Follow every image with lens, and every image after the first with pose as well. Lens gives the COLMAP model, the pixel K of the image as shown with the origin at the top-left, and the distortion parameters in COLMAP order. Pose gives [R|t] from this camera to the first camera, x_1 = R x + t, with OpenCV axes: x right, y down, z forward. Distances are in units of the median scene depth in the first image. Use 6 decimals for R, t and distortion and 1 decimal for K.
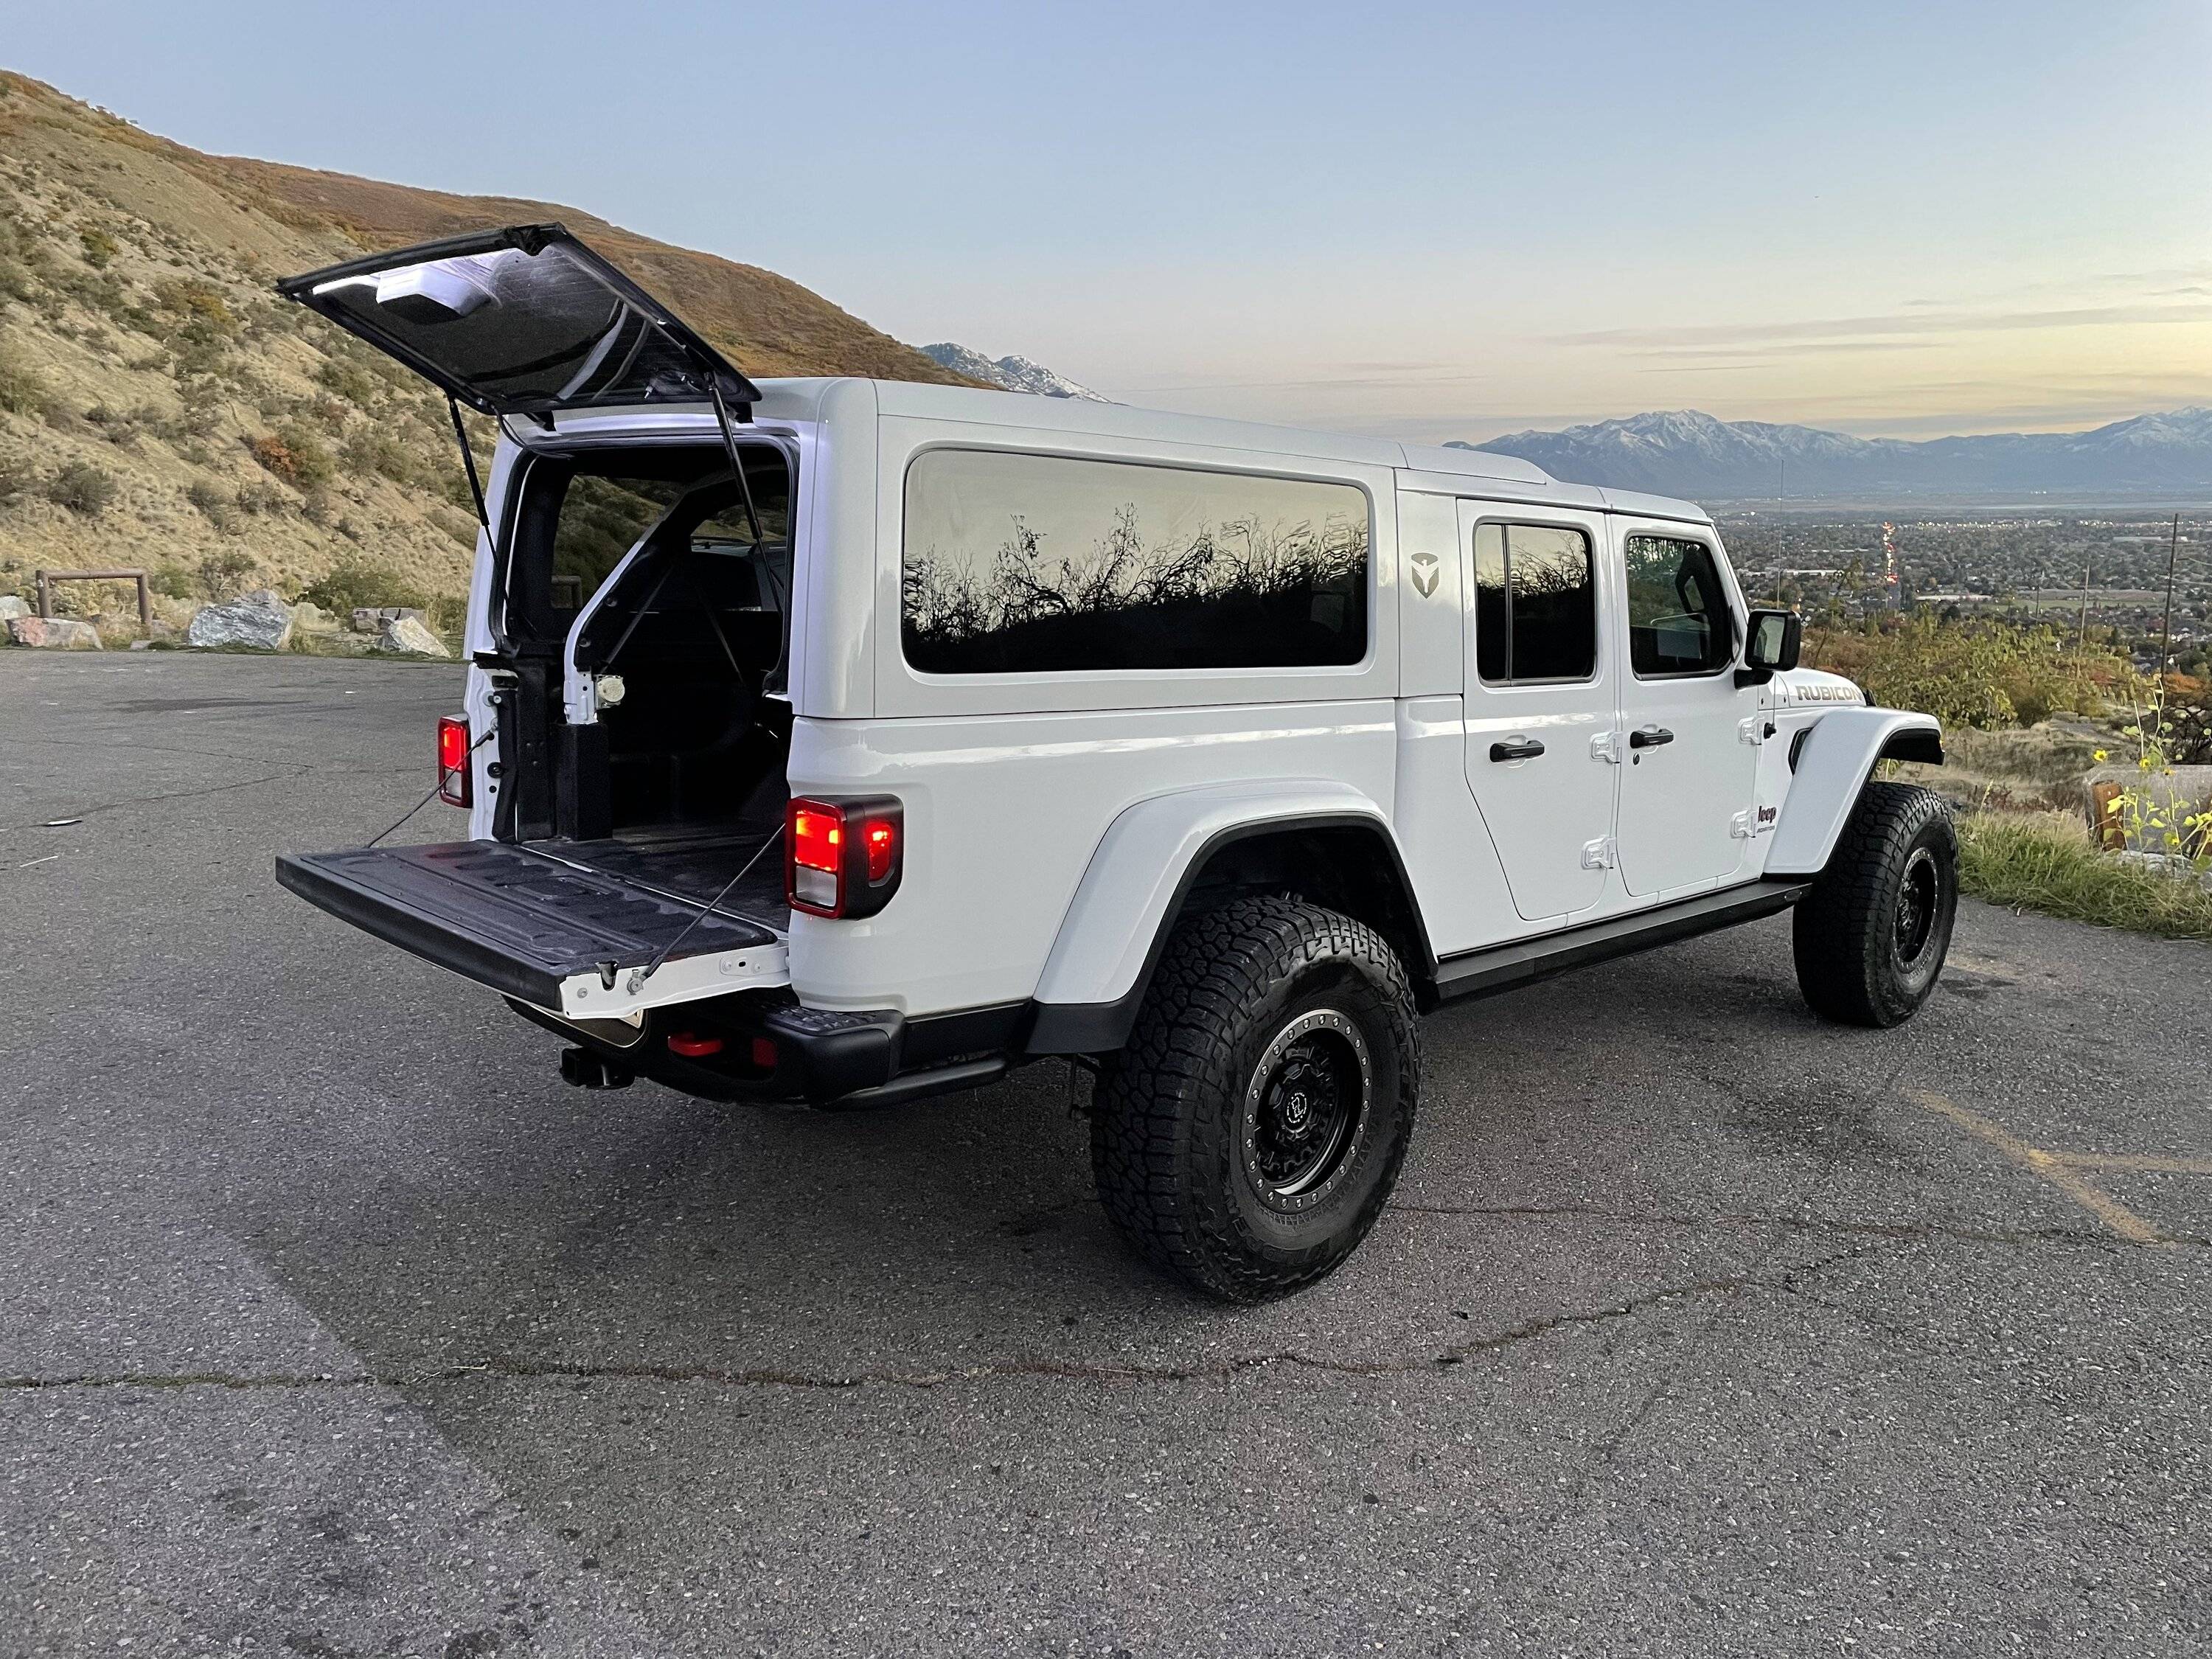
lens RADIAL K [[1673.6, 0, 1118.3], [0, 1673.6, 815.2], [0, 0, 1]] dist [0.104081, -0.125486]
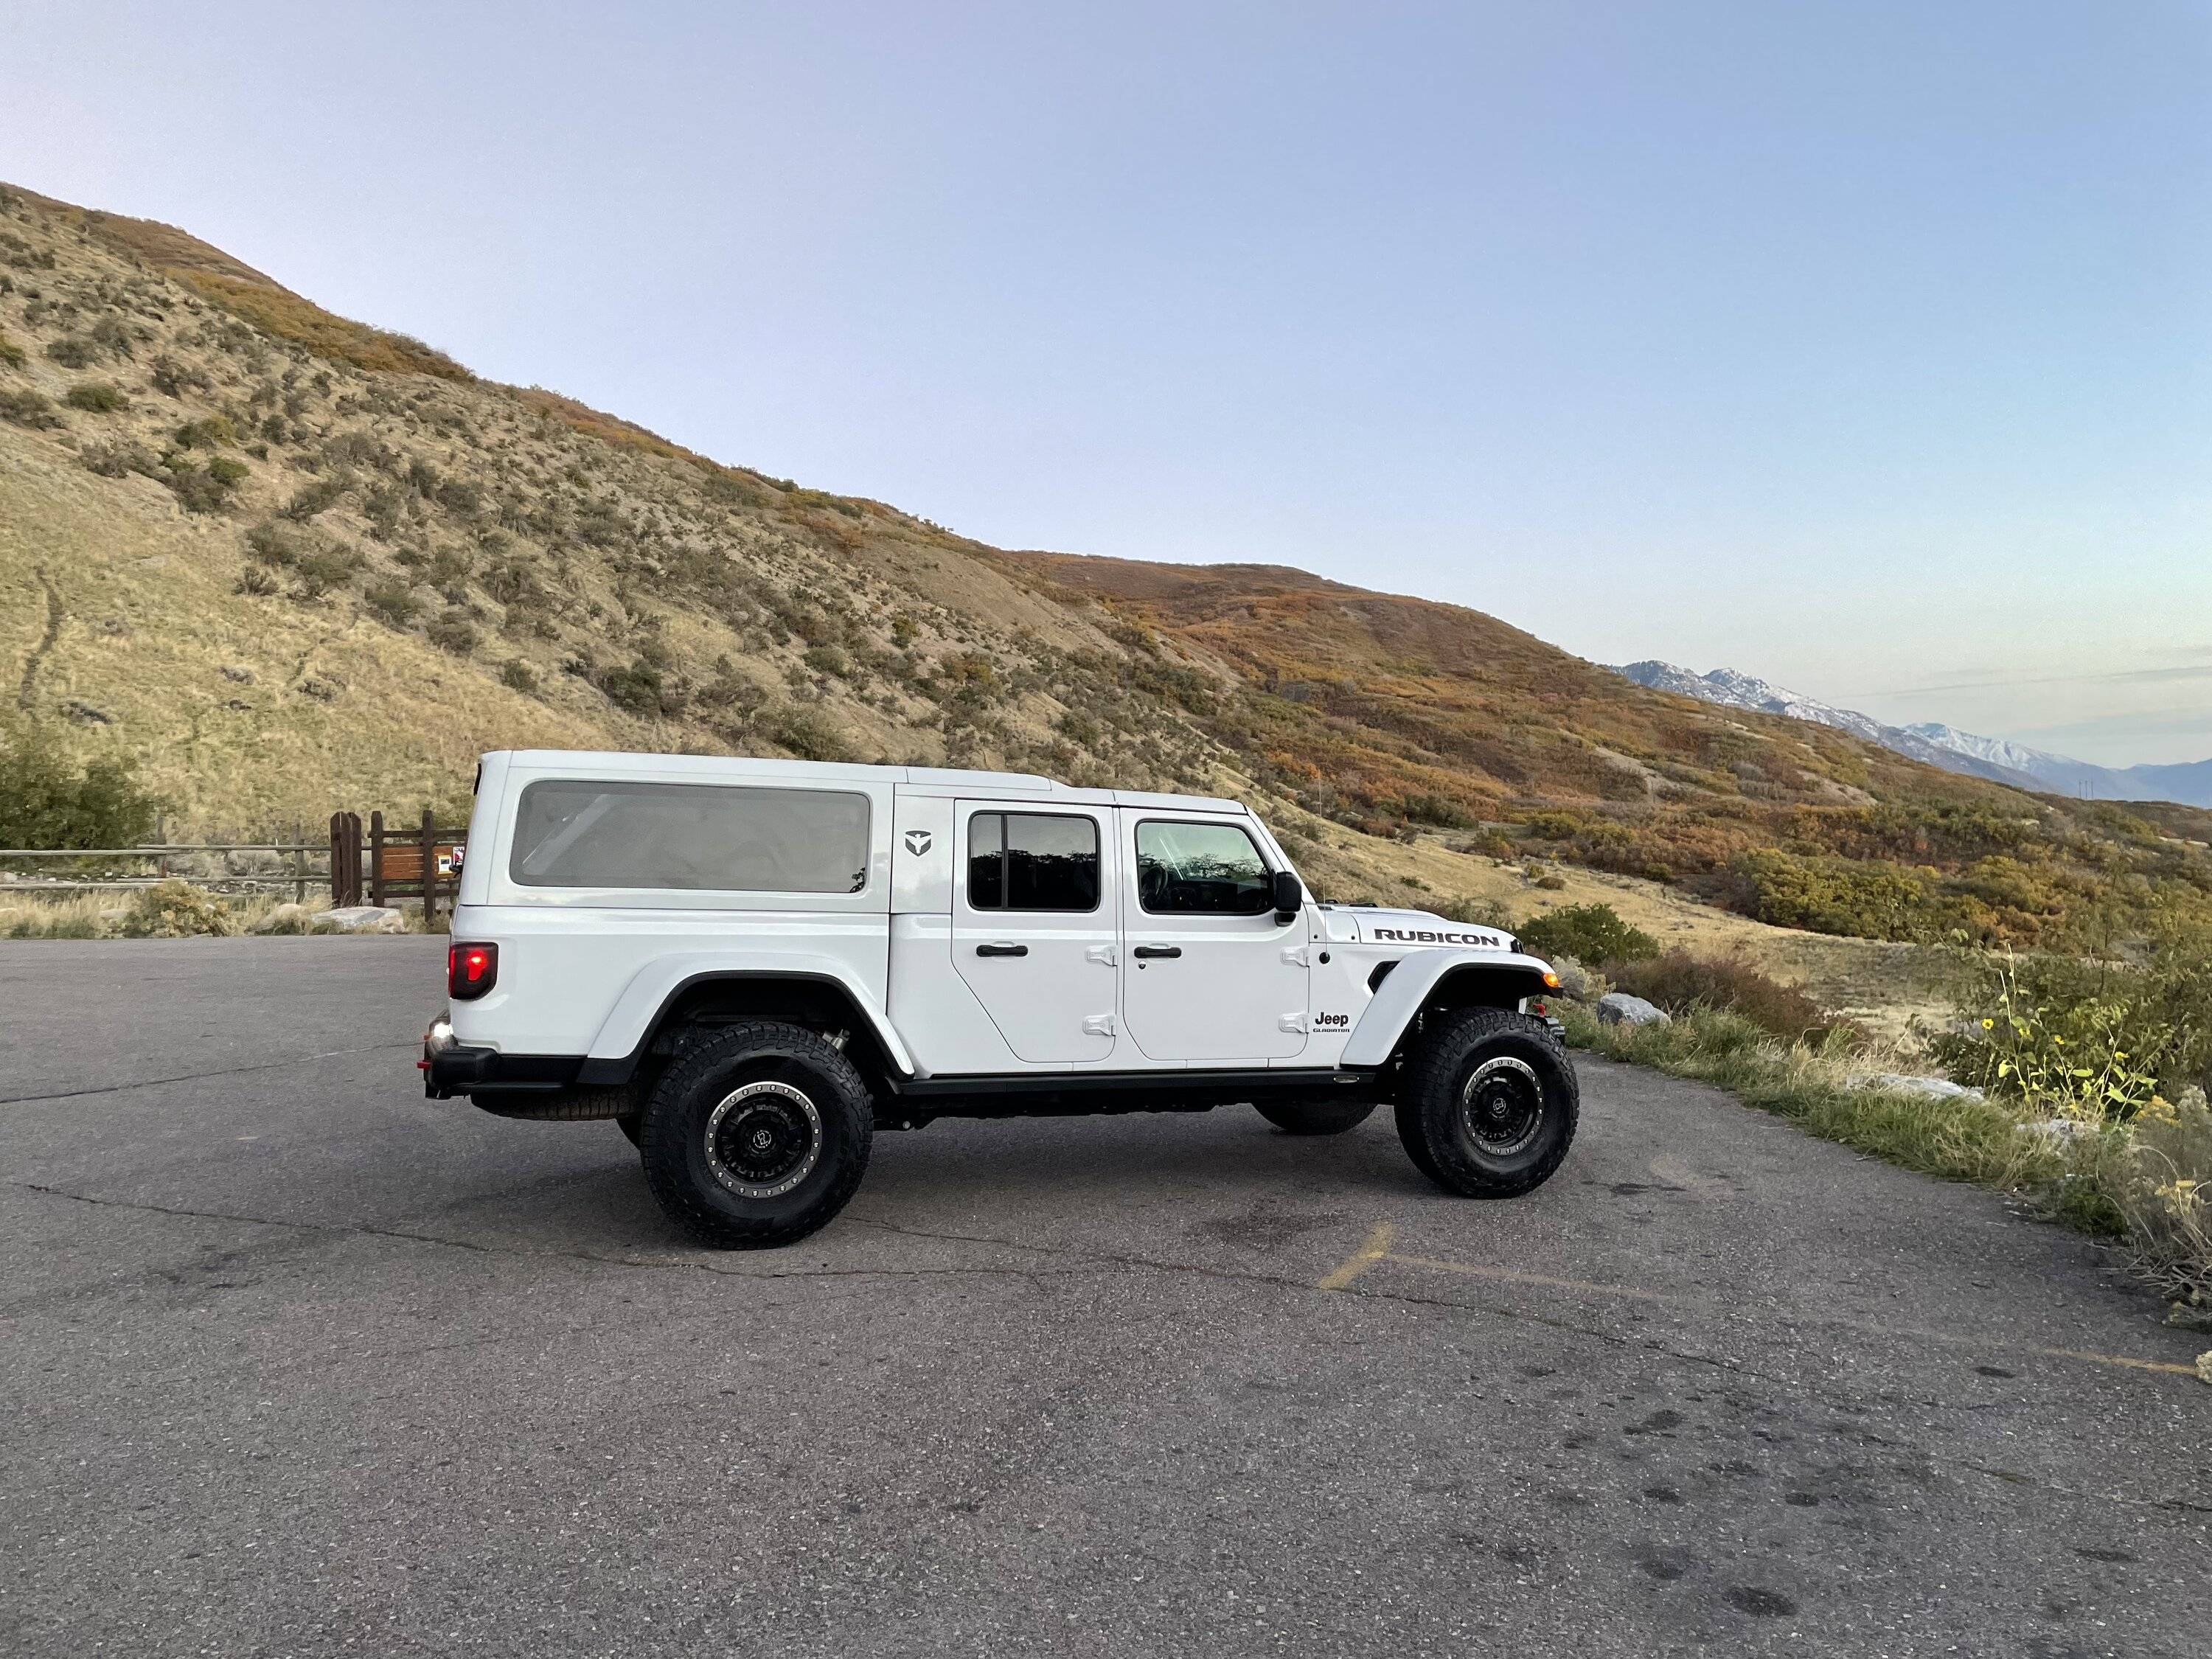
lens RADIAL K [[1667.0, 0, 1119.9], [0, 1667.0, 830.6], [0, 0, 1]] dist [0.103348, -0.136736]
pose [[0.918321, -0.015531, -0.395533, 0.926361], [-0.054725, 0.984653, -0.165720, 0.101345], [0.392036, 0.173829, 0.903378, -0.402273]]
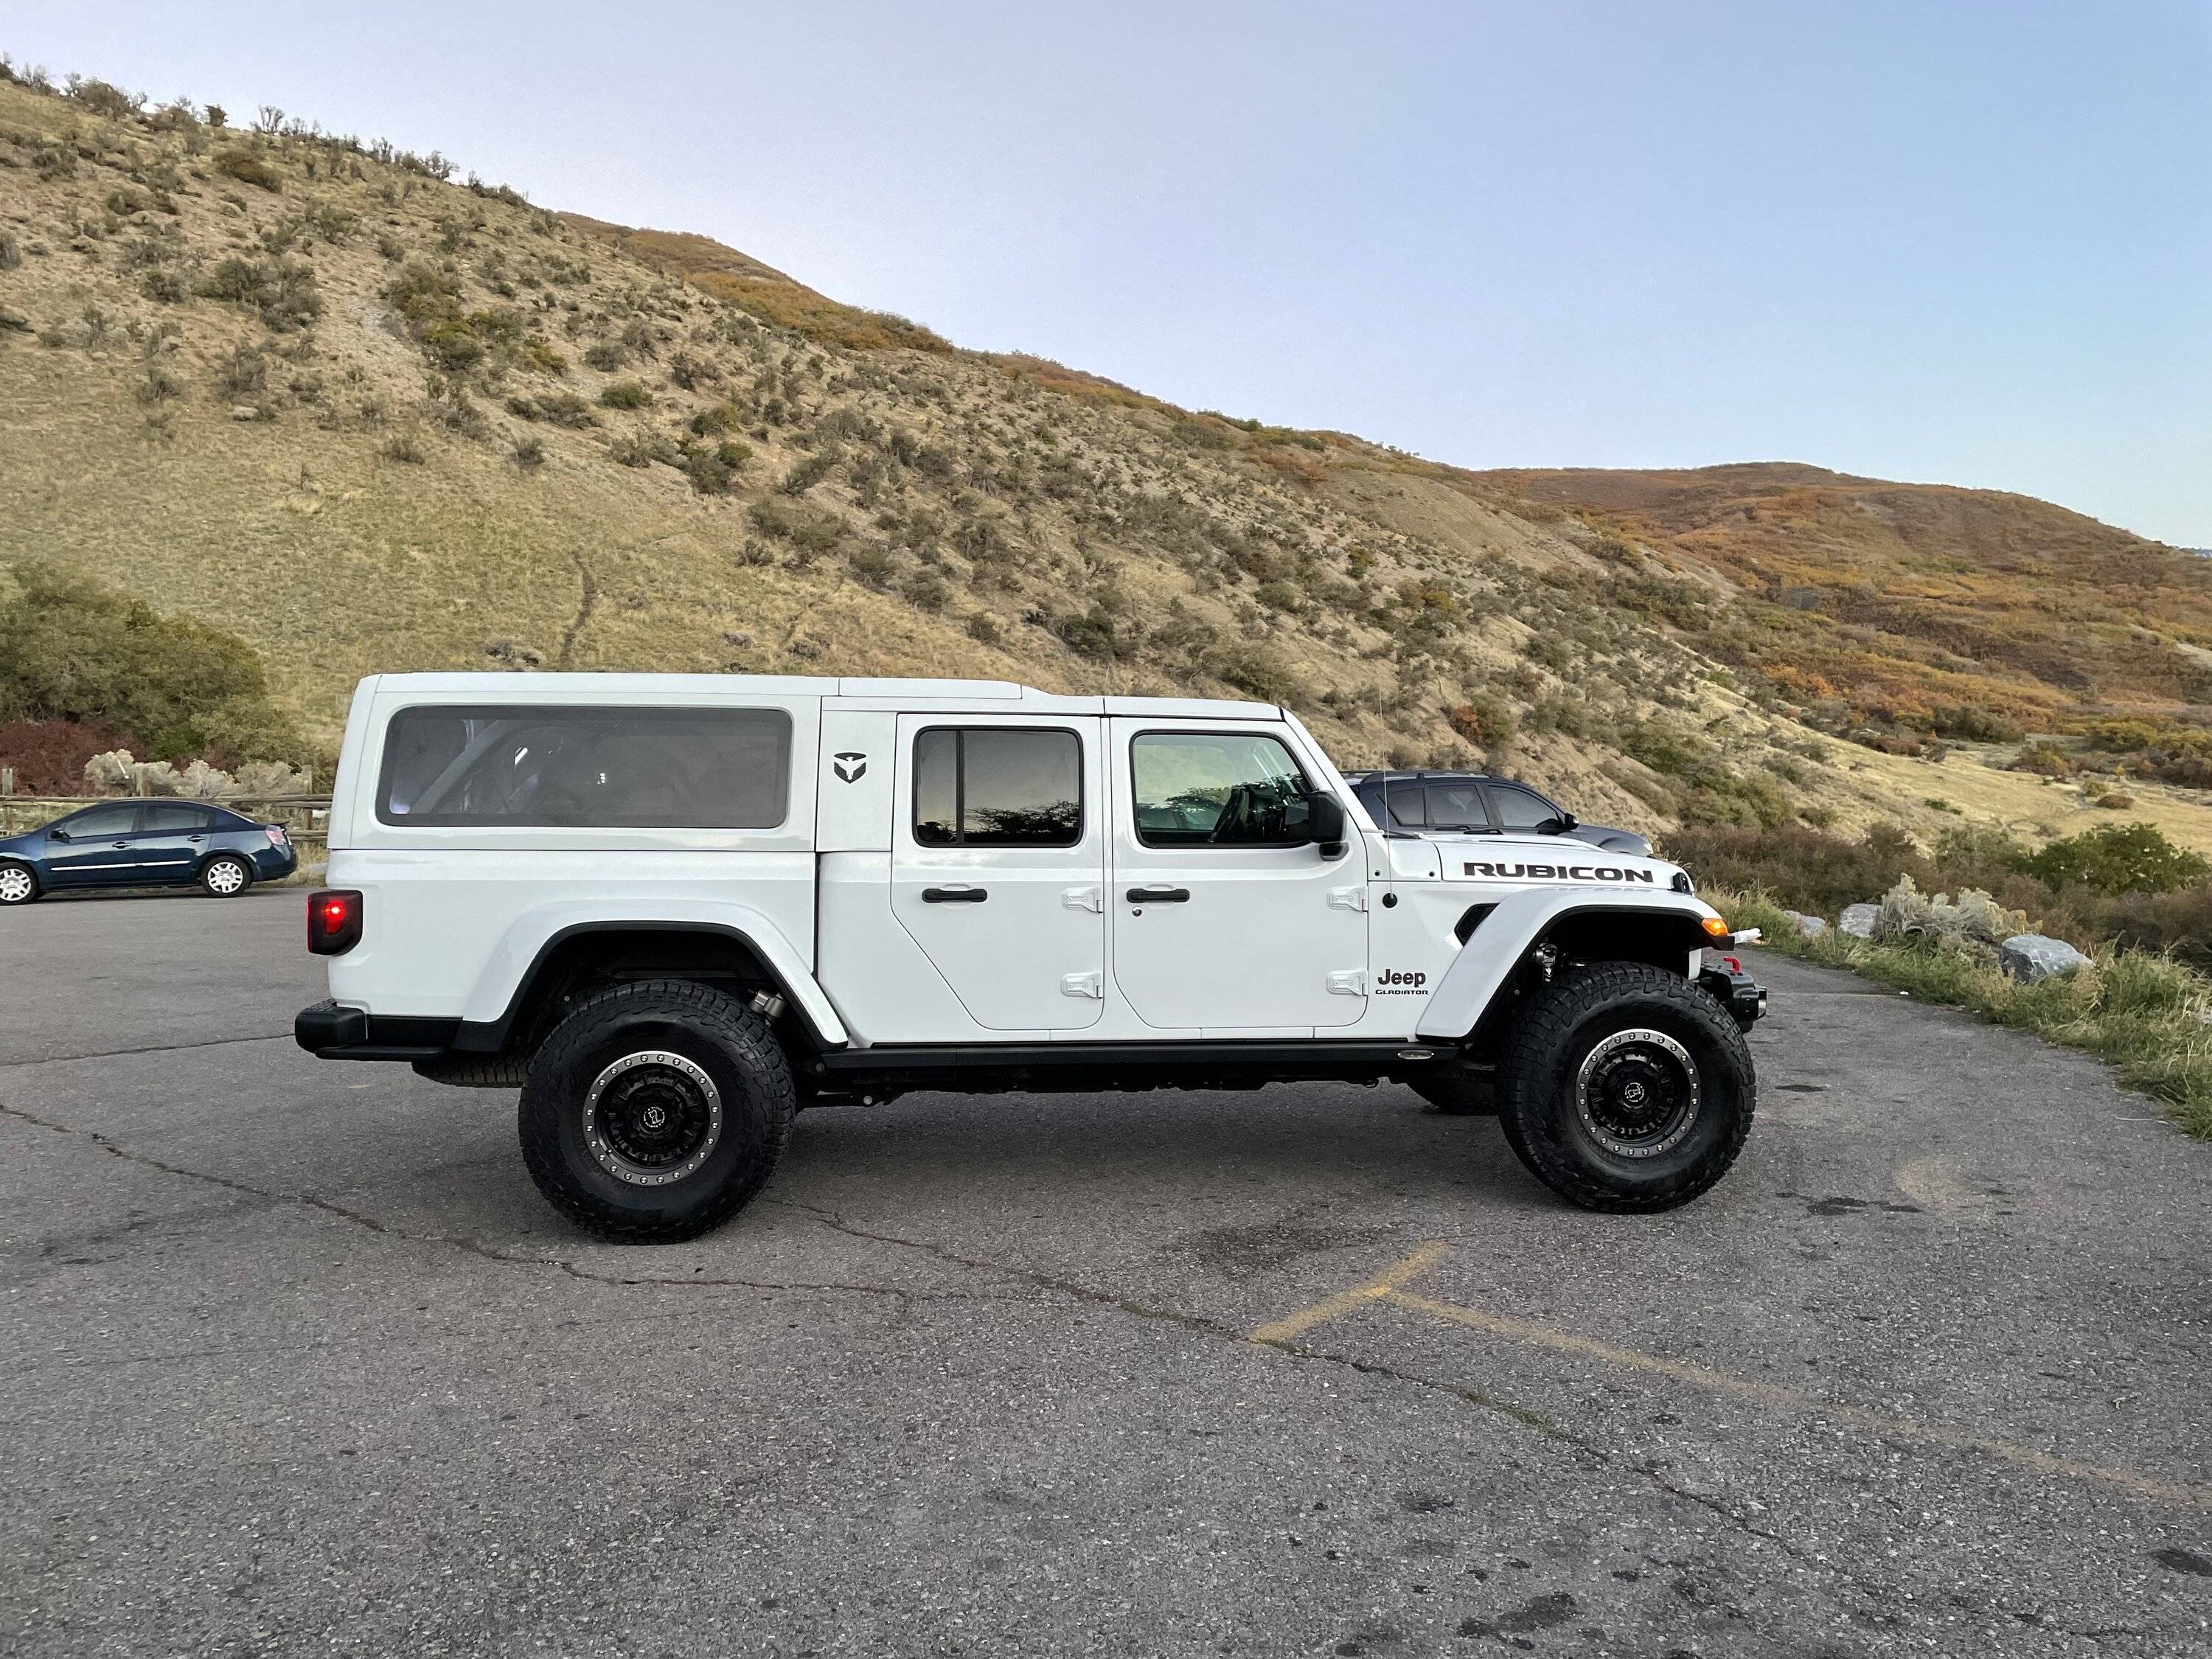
lens RADIAL K [[1667.0, 0, 1119.9], [0, 1667.0, 830.6], [0, 0, 1]] dist [0.103348, -0.136736]
pose [[0.770729, -0.015571, -0.636973, 1.122573], [-0.070314, 0.991517, -0.109317, 0.043279], [0.633272, 0.129042, 0.763096, 0.062573]]
